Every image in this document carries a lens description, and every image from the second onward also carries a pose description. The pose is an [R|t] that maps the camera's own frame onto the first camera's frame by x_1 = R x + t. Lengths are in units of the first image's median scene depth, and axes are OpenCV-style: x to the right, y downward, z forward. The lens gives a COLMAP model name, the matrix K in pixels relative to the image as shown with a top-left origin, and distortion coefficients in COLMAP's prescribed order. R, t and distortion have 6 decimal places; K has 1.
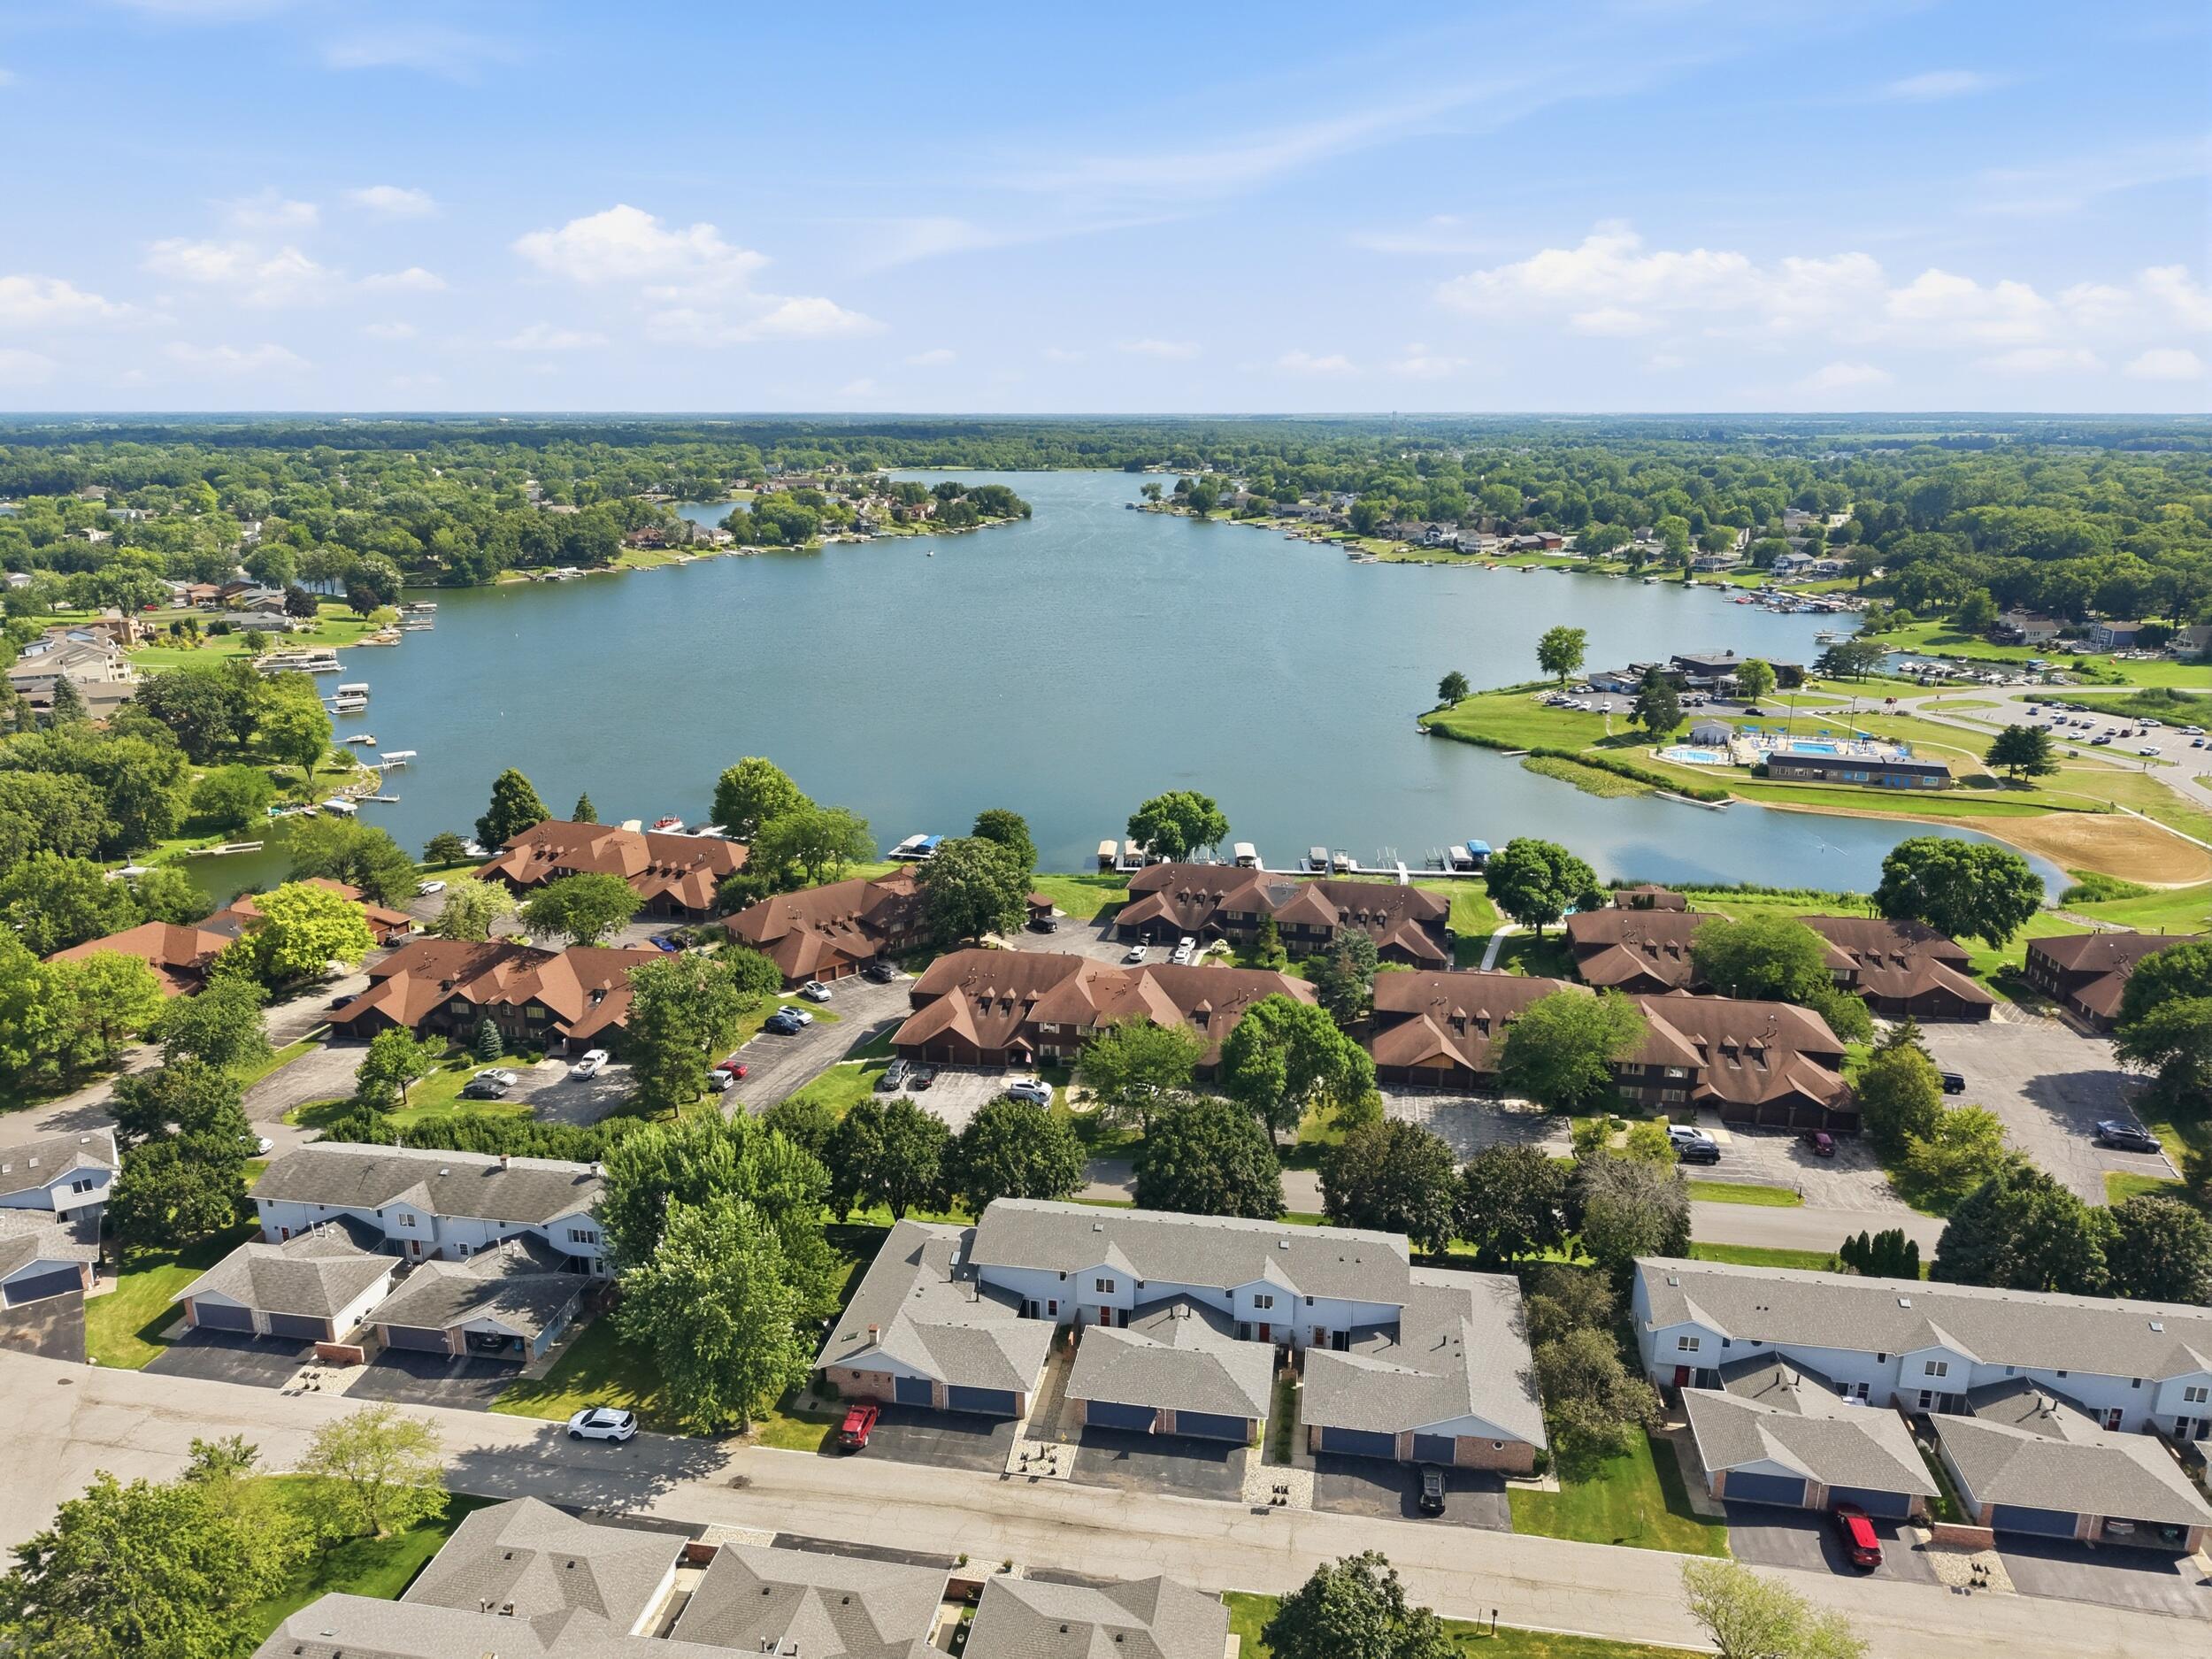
lens RADIAL K [[1509.6, 0, 1106.0], [0, 1509.6, 829.5], [0, 0, 1]] dist [0.043638, -0.045027]
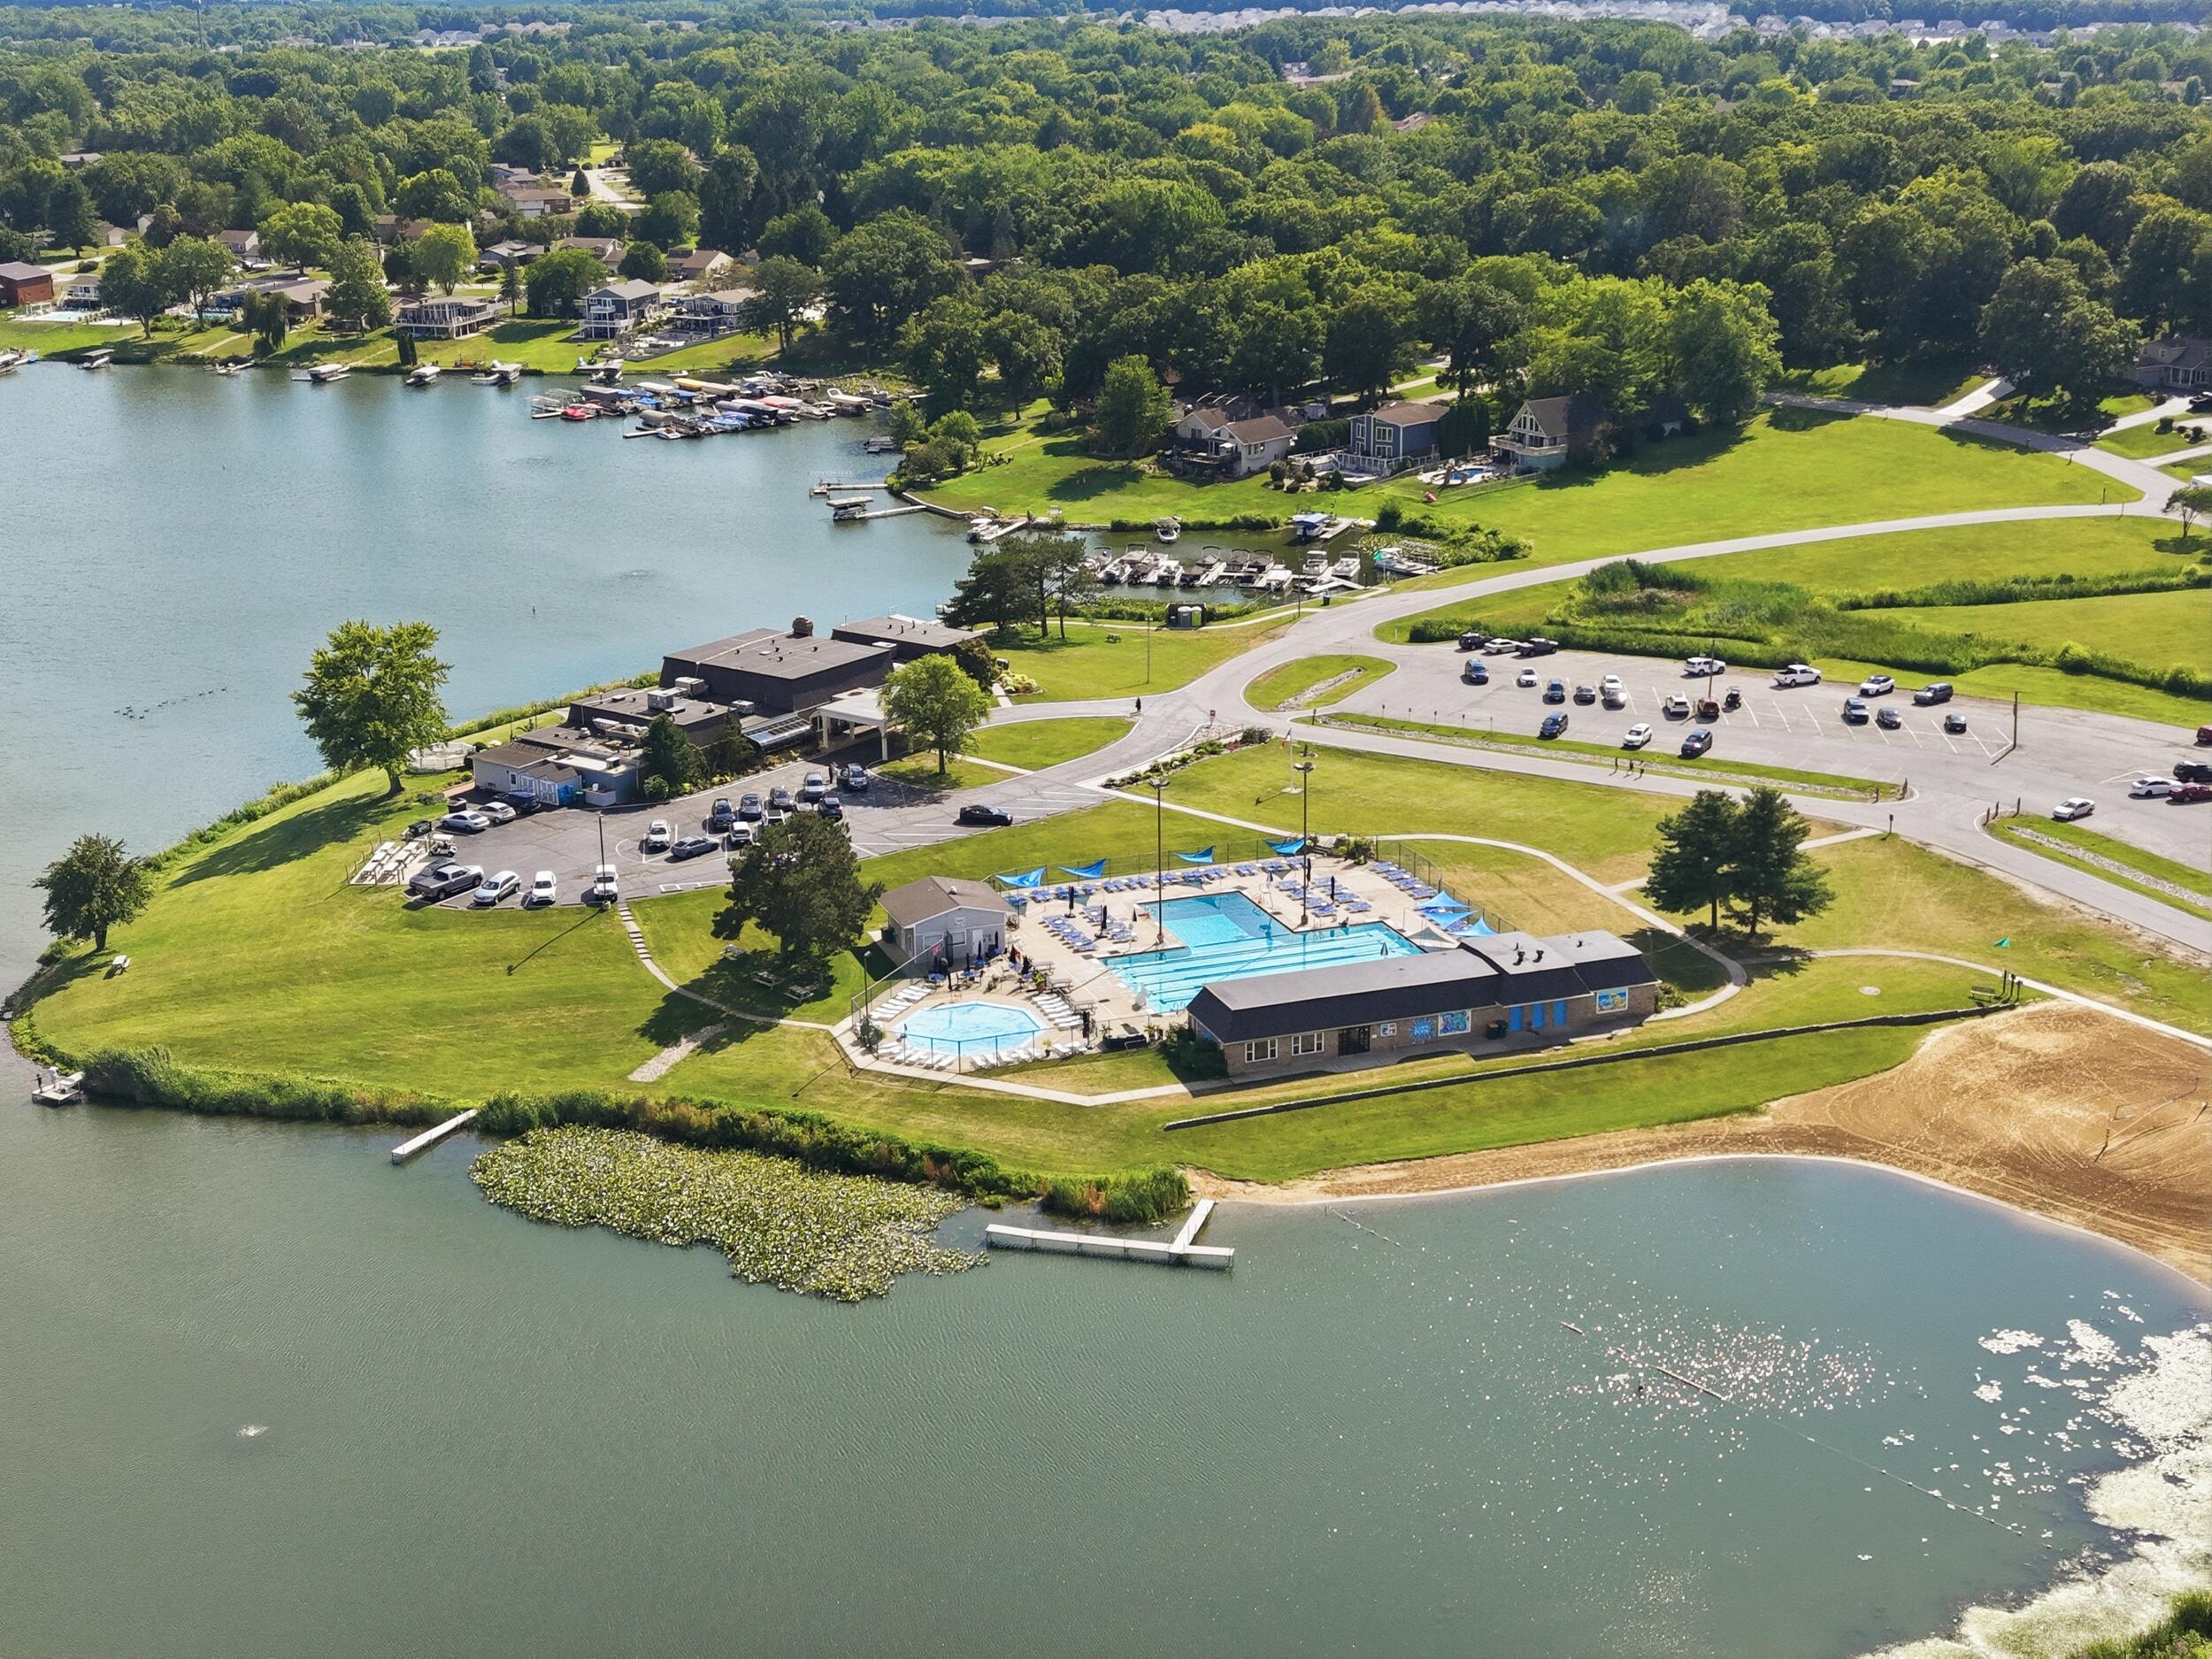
lens RADIAL K [[2950.8, 0, 1053.5], [0, 2950.8, 829.6], [0, 0, 1]] dist [0.096062, -0.001289]
pose [[0.781658, -0.190160, 0.594012, 0.038732], [0.178406, 0.980764, 0.079206, -0.141936], [-0.597647, 0.044064, 0.800548, 0.502878]]
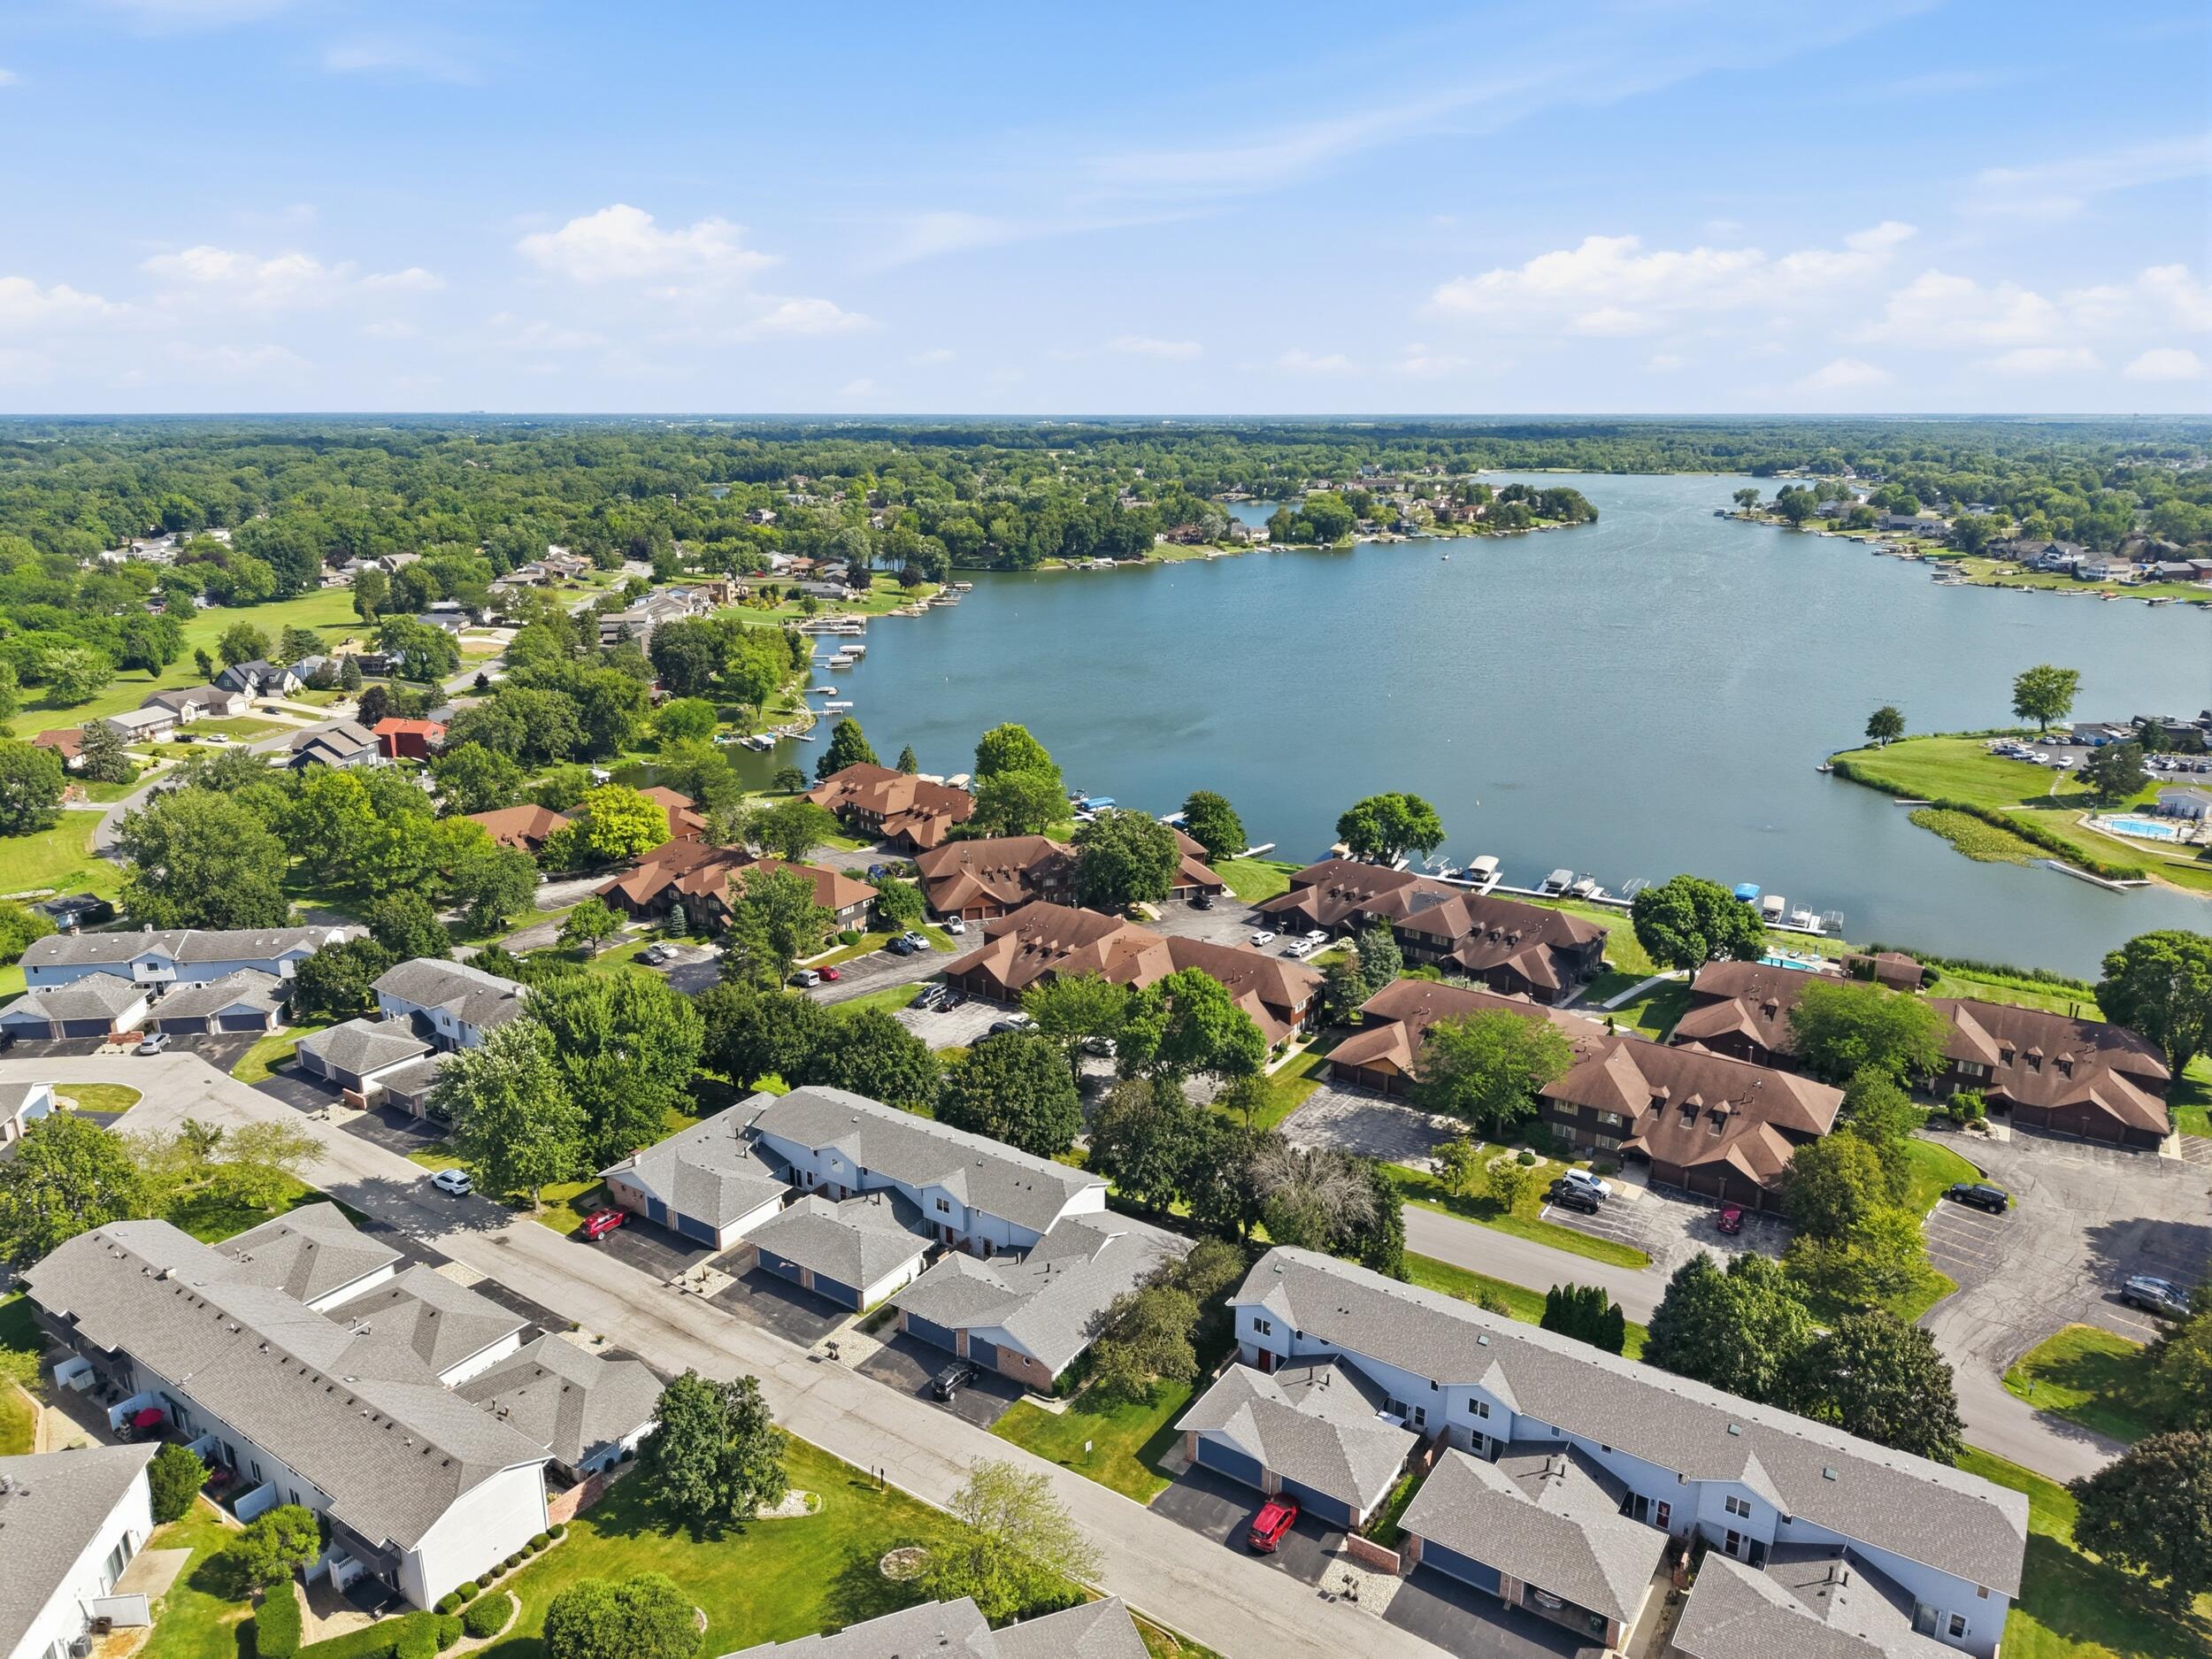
lens RADIAL K [[1505.9, 0, 1106.0], [0, 1505.9, 829.5], [0, 0, 1]] dist [0.086287, -0.127345]
pose [[0.907982, 0.112663, -0.403578, 0.219020], [-0.113127, 0.993319, 0.022779, -0.002238], [0.403448, 0.024973, 0.914662, 0.003197]]
